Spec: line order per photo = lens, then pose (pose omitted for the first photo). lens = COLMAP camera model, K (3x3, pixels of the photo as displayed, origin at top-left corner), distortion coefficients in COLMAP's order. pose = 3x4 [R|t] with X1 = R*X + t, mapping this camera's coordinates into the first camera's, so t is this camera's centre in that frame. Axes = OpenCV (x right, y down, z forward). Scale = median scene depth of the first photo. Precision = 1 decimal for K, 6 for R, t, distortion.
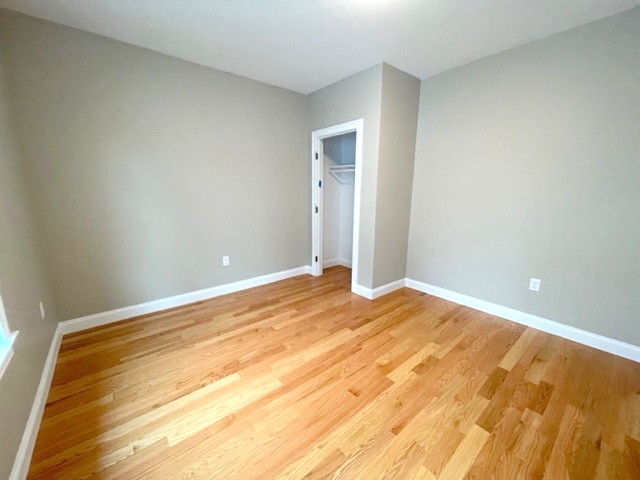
lens RADIAL K [[263.7, 0, 320.1], [0, 263.7, 242.2], [0, 0, 1]] dist [-0.002060, -0.000312]
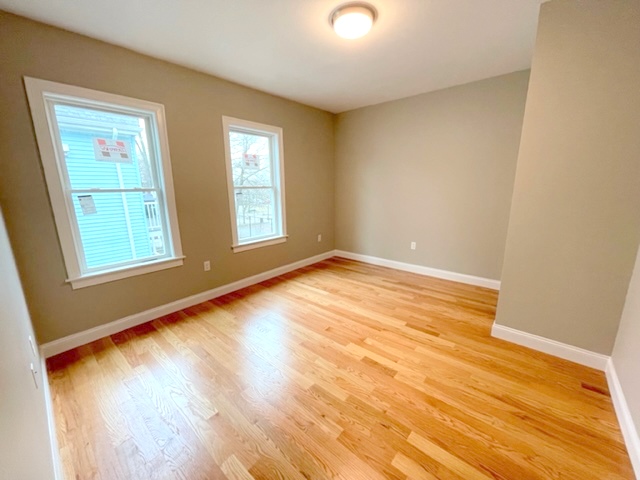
lens RADIAL K [[263.7, 0, 320.1], [0, 263.7, 242.2], [0, 0, 1]] dist [-0.002060, -0.000312]
pose [[0.145059, 0.202884, -0.968399, 1.053359], [-0.189523, 0.966325, 0.174060, -0.107709], [0.971102, 0.158285, 0.178625, 0.443575]]
